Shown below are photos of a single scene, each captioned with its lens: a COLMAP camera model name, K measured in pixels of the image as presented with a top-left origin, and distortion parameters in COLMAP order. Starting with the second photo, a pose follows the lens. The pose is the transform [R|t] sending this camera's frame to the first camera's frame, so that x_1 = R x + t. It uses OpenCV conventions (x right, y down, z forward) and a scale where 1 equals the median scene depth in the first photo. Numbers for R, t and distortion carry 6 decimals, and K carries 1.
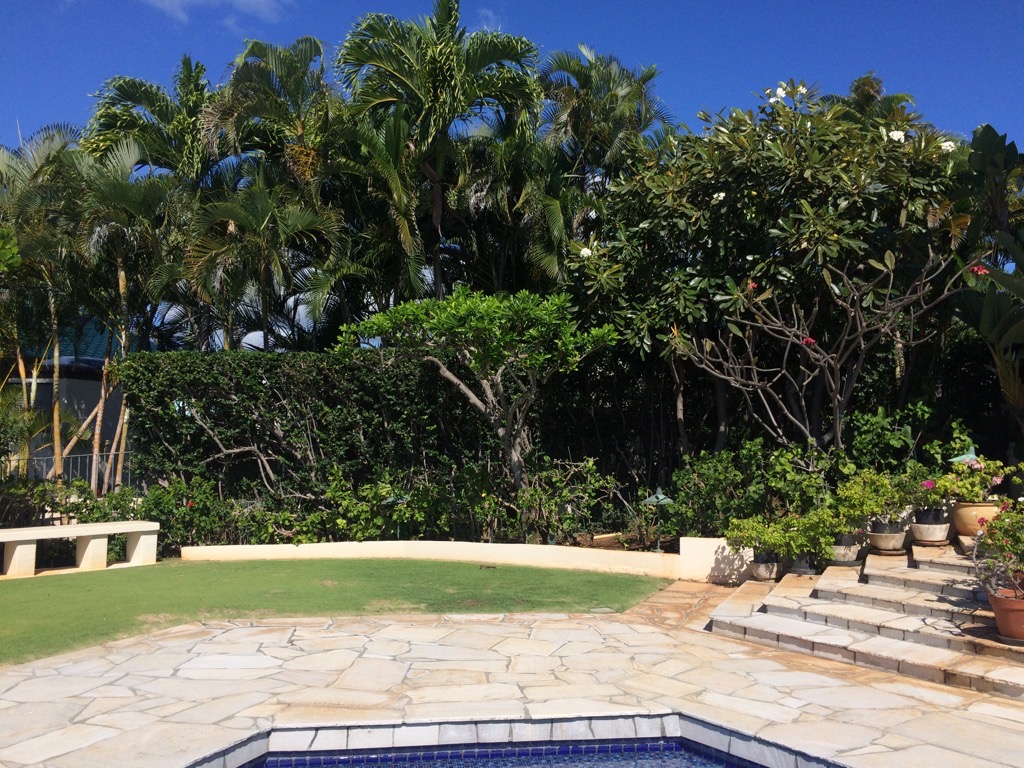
lens RADIAL K [[881.1, 0, 511.1], [0, 881.1, 383.4], [0, 0, 1]] dist [0.078636, -0.113018]
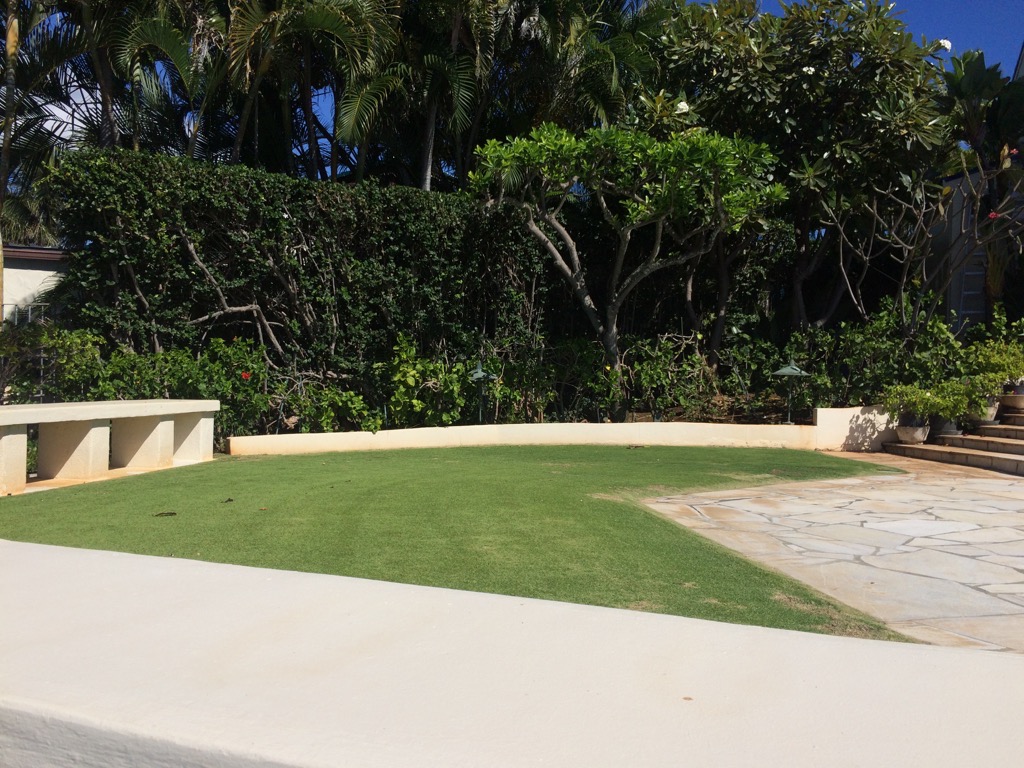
lens RADIAL K [[881.1, 0, 511.6], [0, 881.1, 382.9], [0, 0, 1]] dist [0.078636, -0.113018]
pose [[0.845249, 0.007794, 0.534316, -0.521518], [-0.049701, 0.996706, 0.064084, 0.080740], [-0.532057, -0.080723, 0.842852, 0.281047]]
